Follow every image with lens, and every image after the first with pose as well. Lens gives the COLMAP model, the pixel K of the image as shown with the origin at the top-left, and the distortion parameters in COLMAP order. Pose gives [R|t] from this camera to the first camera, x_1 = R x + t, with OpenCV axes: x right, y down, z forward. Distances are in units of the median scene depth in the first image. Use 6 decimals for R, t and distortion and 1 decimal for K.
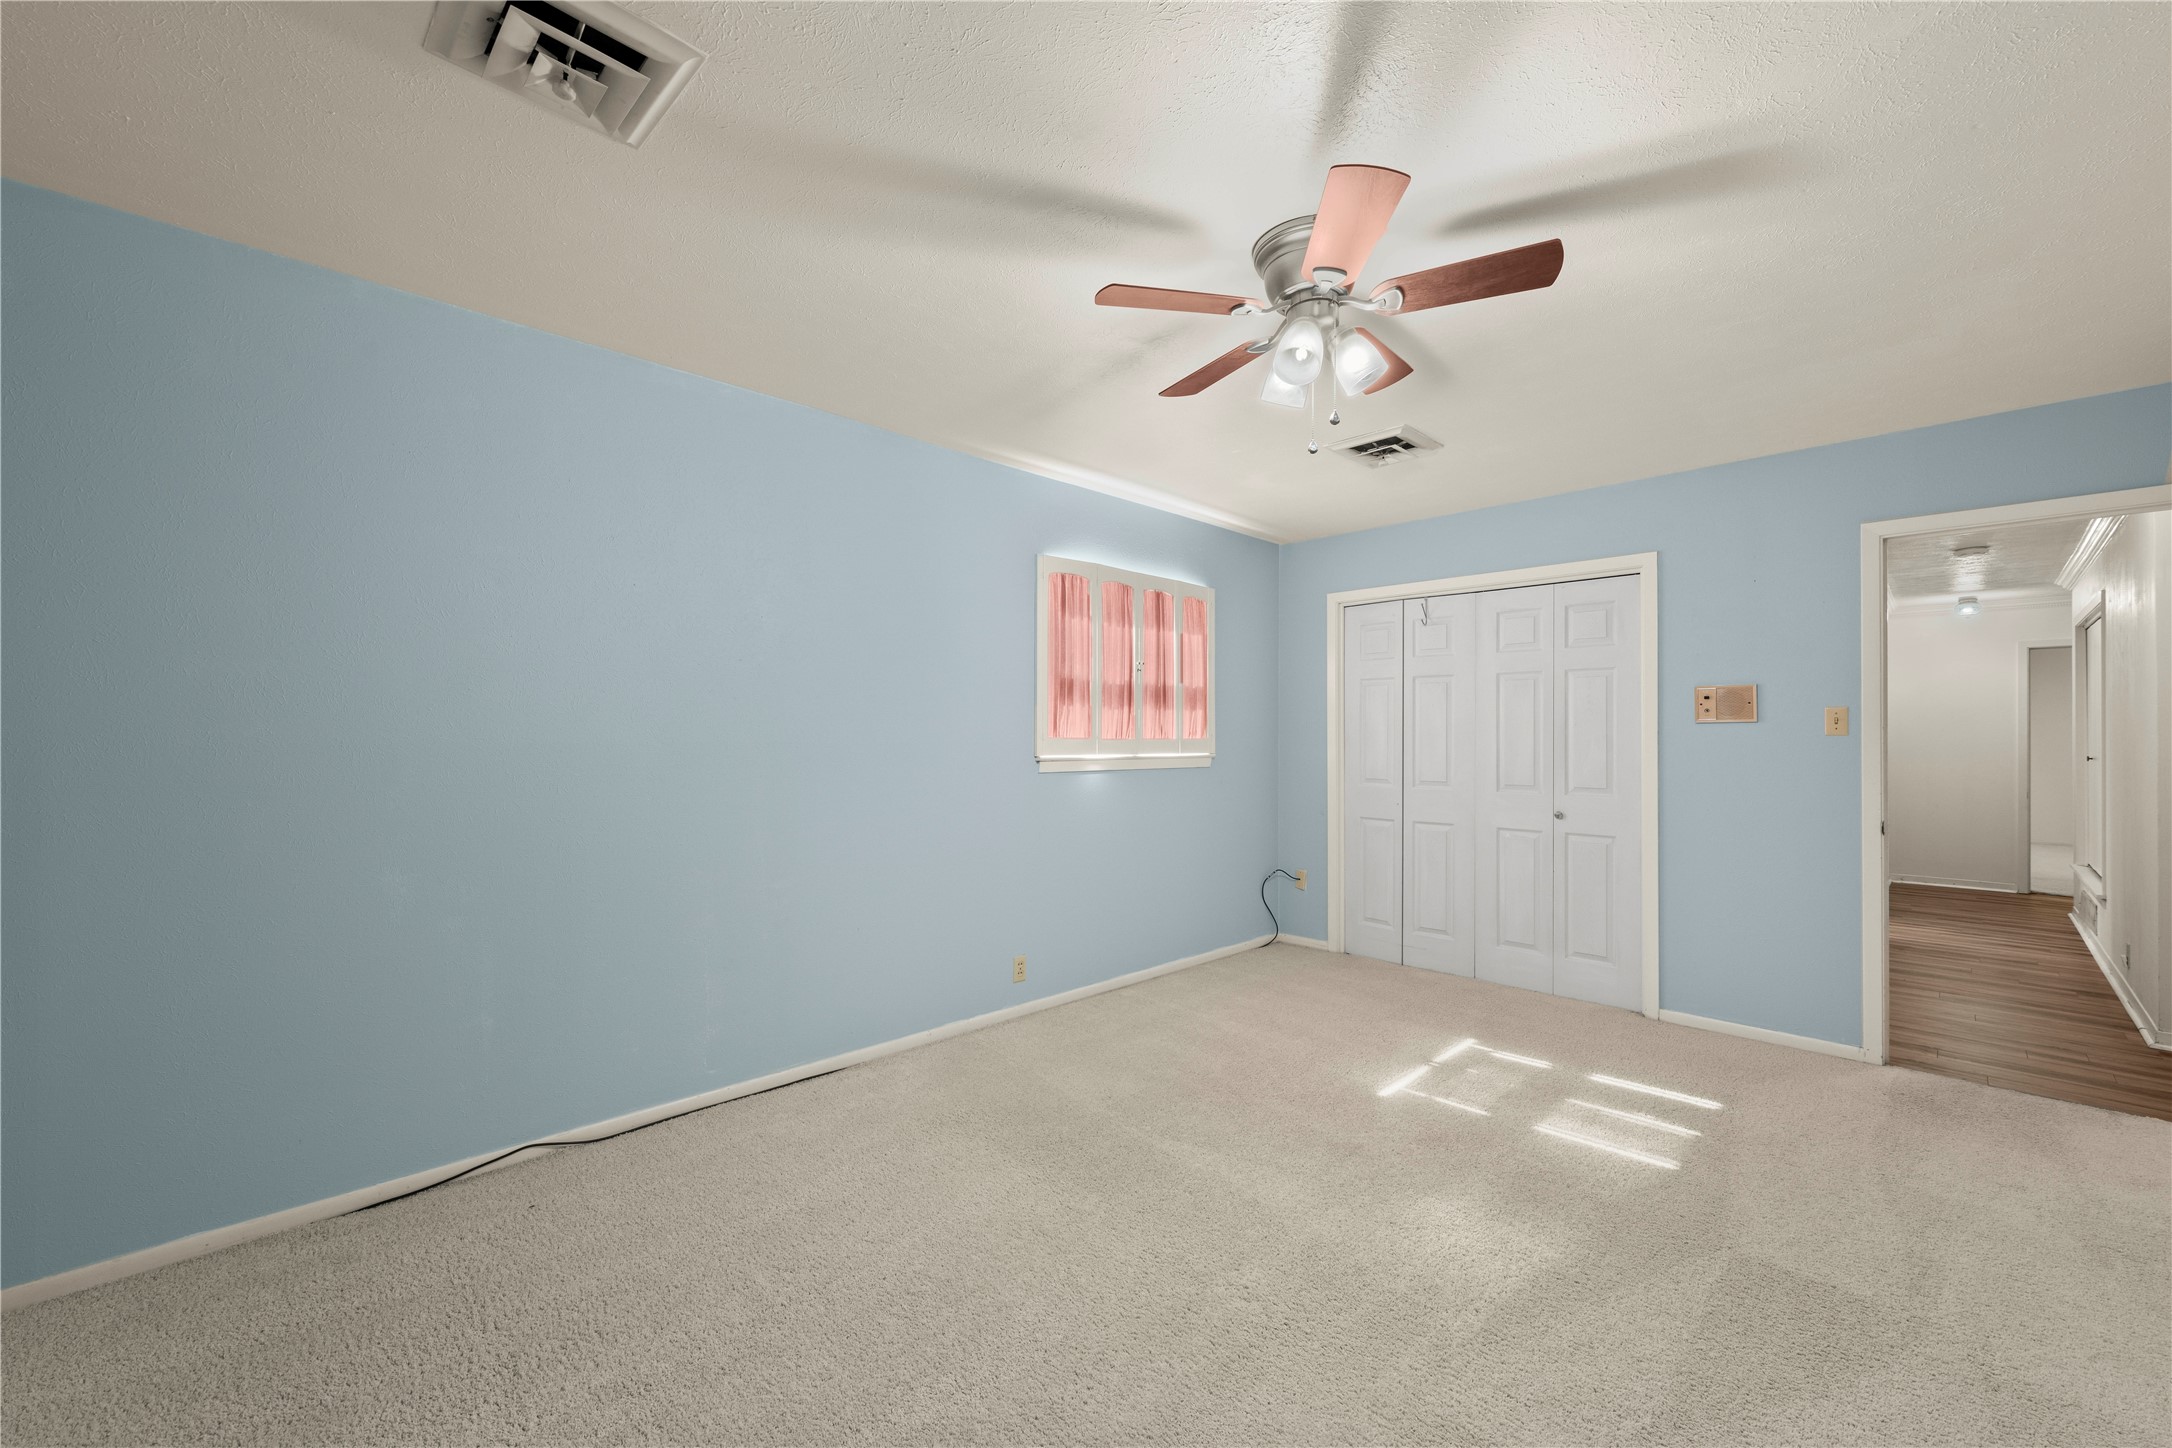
lens RADIAL K [[848.7, 0, 1098.4], [0, 848.7, 733.3], [0, 0, 1]] dist [0.003214, 0.000177]
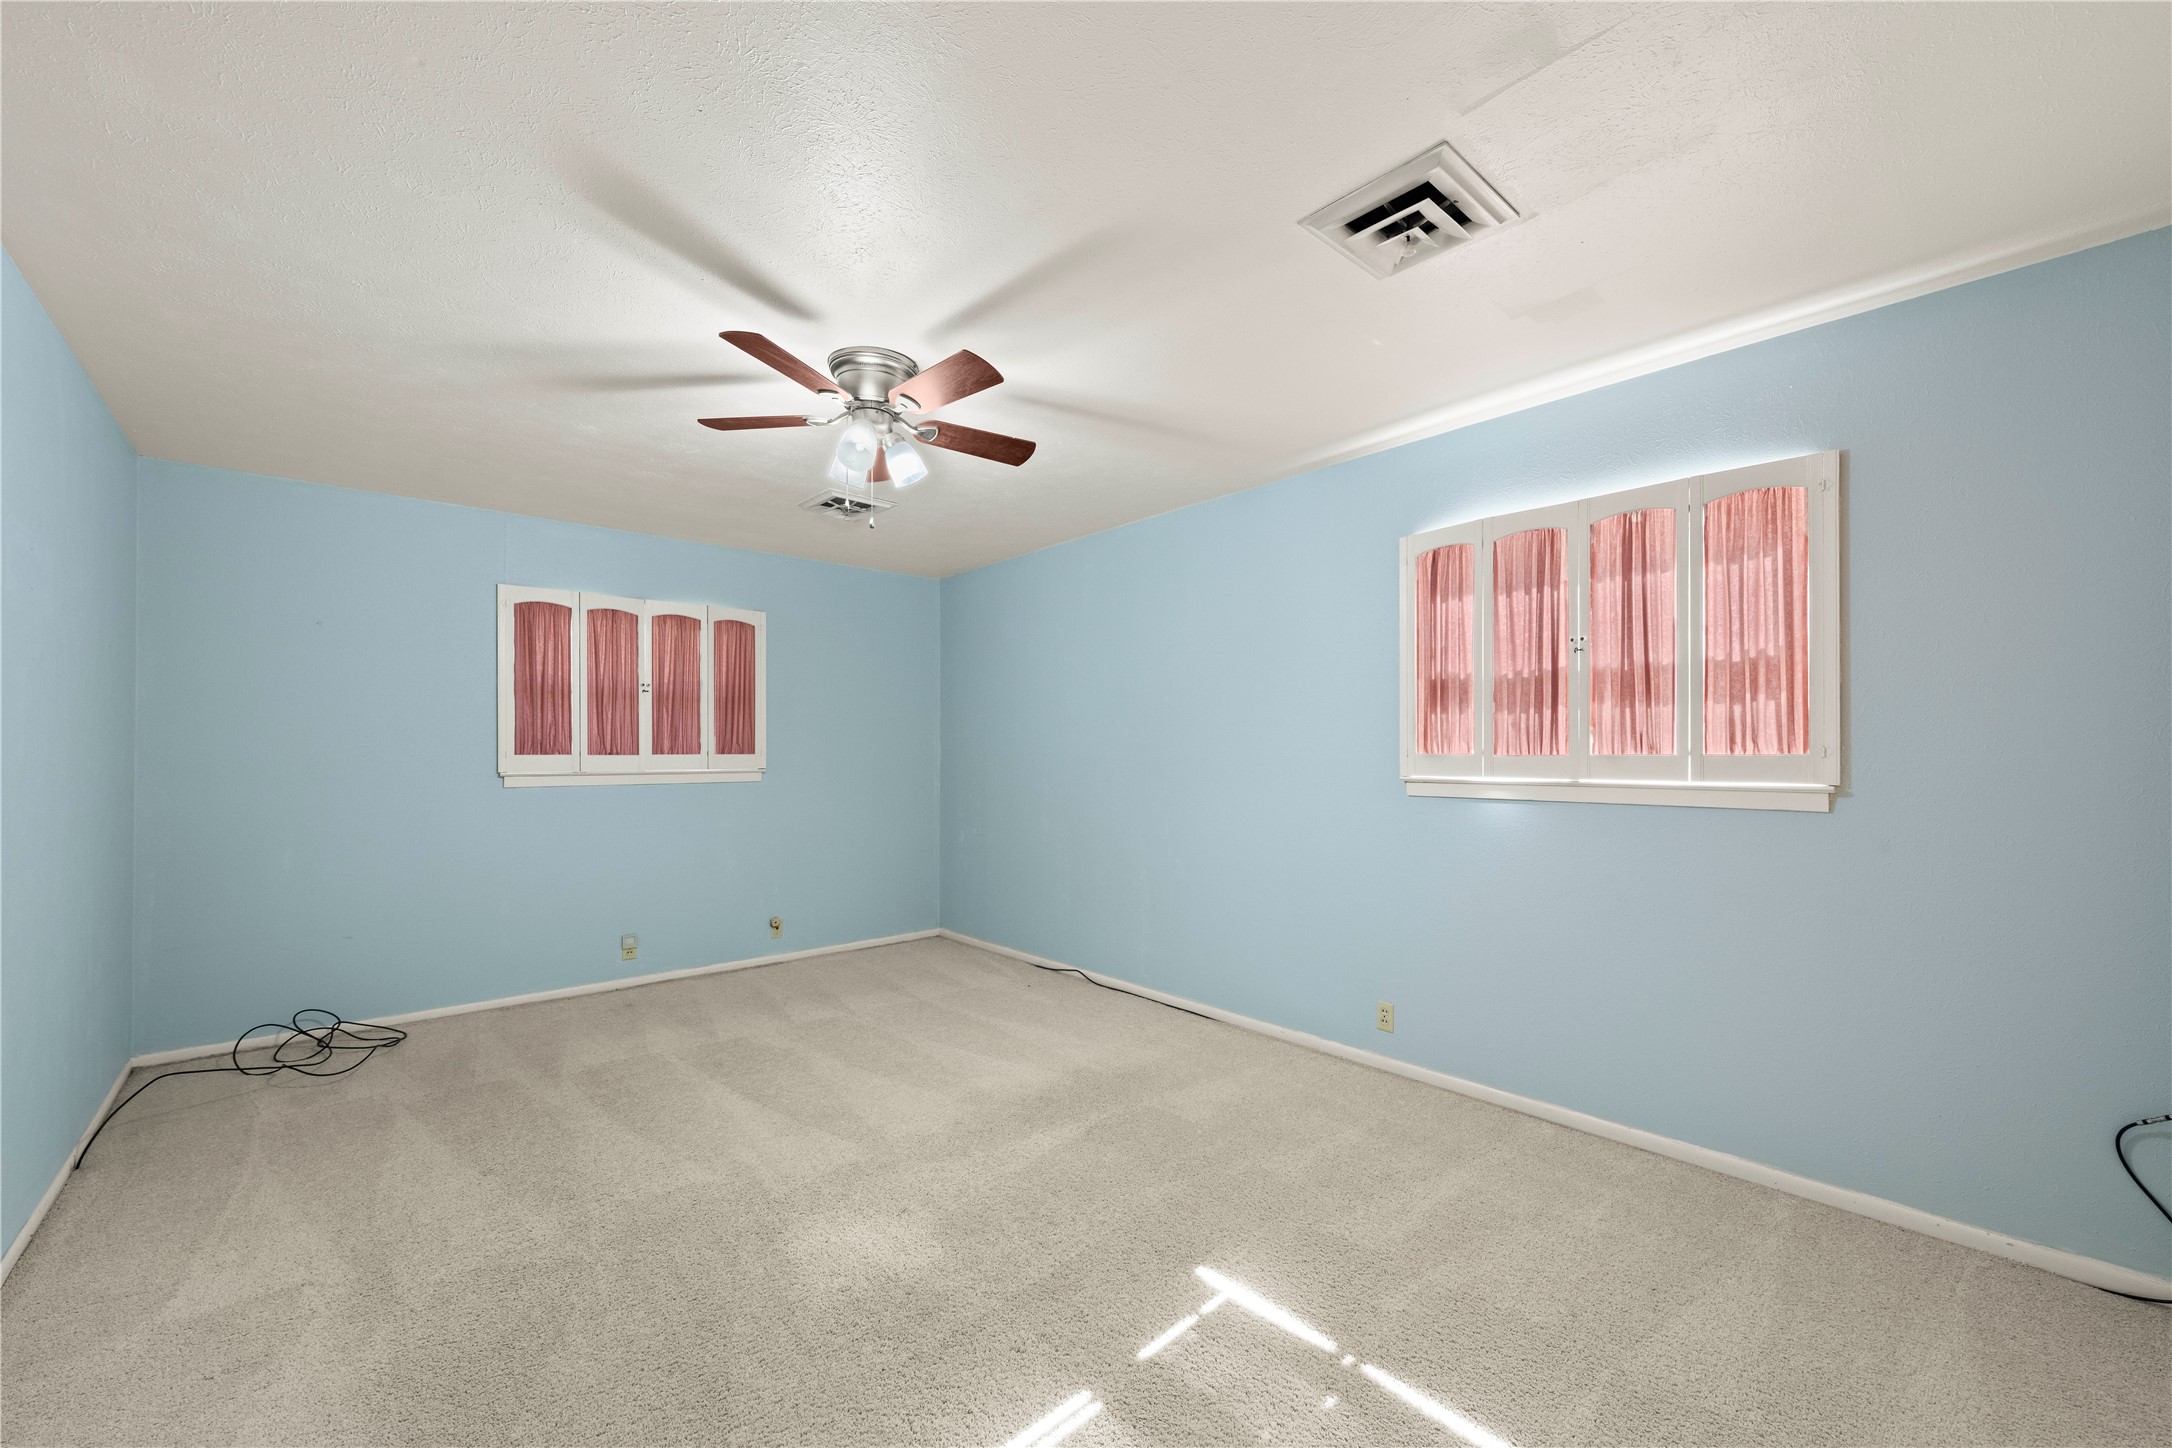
lens RADIAL K [[843.0, 0, 1095.4], [0, 843.0, 752.0], [0, 0, 1]] dist [0.000833, 0.000043]
pose [[-0.040482, -0.006994, -0.999156, 0.758309], [0.002409, 0.999972, -0.007097, 0.008129], [0.999177, -0.002694, -0.040464, 0.701143]]
